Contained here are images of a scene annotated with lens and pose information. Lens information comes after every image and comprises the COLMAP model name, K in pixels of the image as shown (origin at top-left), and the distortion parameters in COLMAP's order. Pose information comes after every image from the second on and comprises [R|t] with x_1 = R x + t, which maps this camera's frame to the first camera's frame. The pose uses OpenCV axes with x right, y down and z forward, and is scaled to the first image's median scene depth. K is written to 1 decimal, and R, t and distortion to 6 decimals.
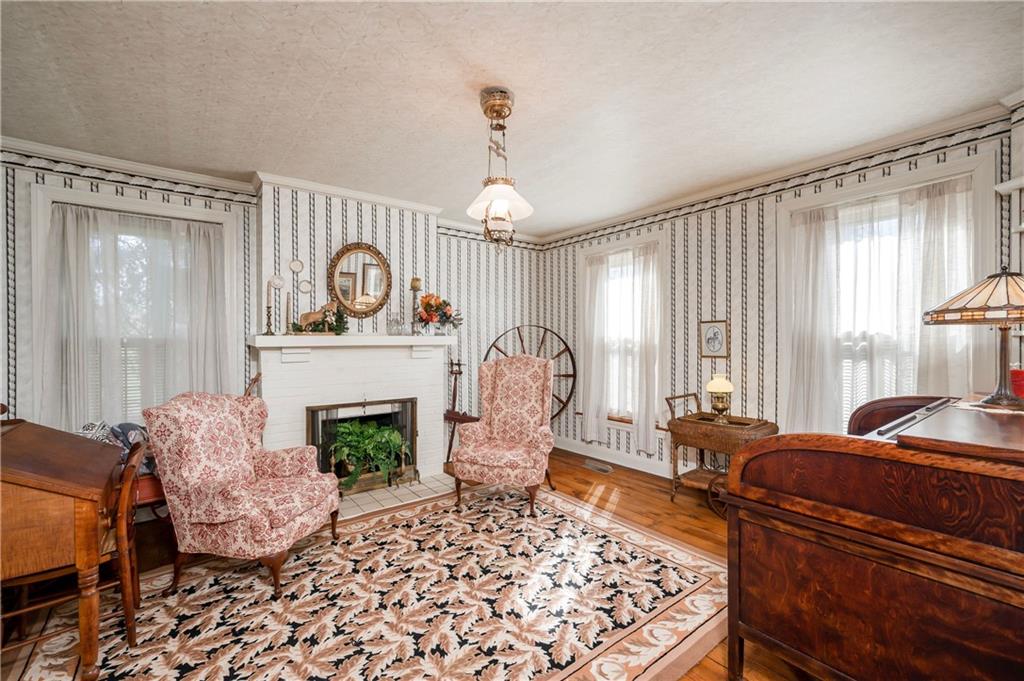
lens RADIAL K [[439.9, 0, 512.6], [0, 439.9, 344.3], [0, 0, 1]] dist [0.000299, 0.000303]
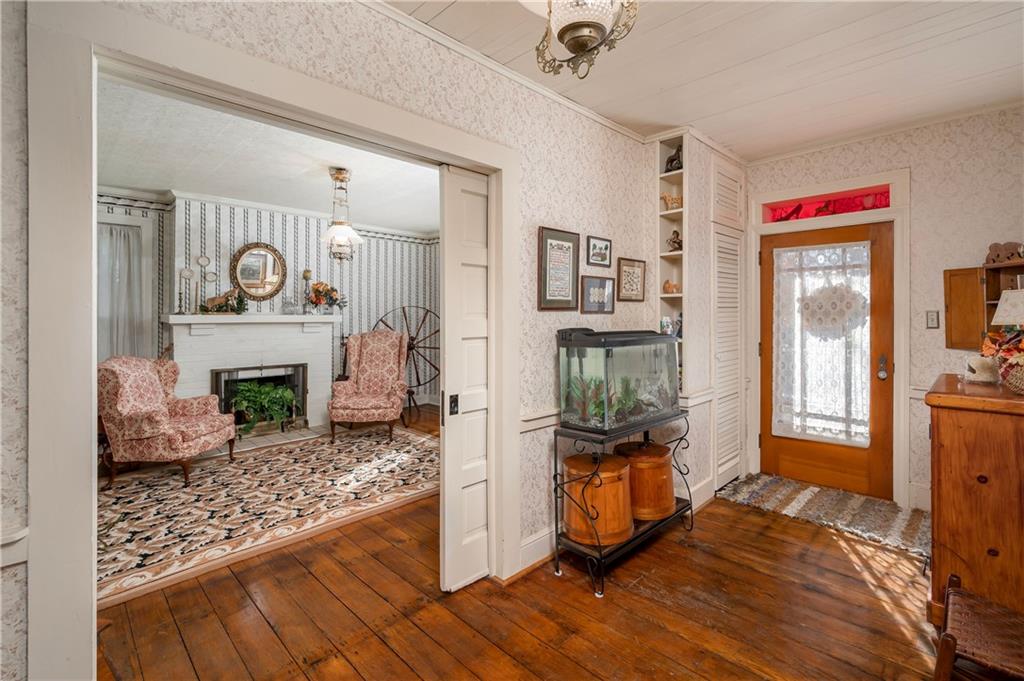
lens RADIAL K [[439.9, 0, 521.6], [0, 439.9, 317.3], [0, 0, 1]] dist [0.000299, 0.000303]
pose [[0.986303, 0.004945, 0.164867, 0.216516], [-0.003574, 0.999957, -0.008612, -0.004627], [-0.164902, 0.007905, 0.986278, -0.427287]]
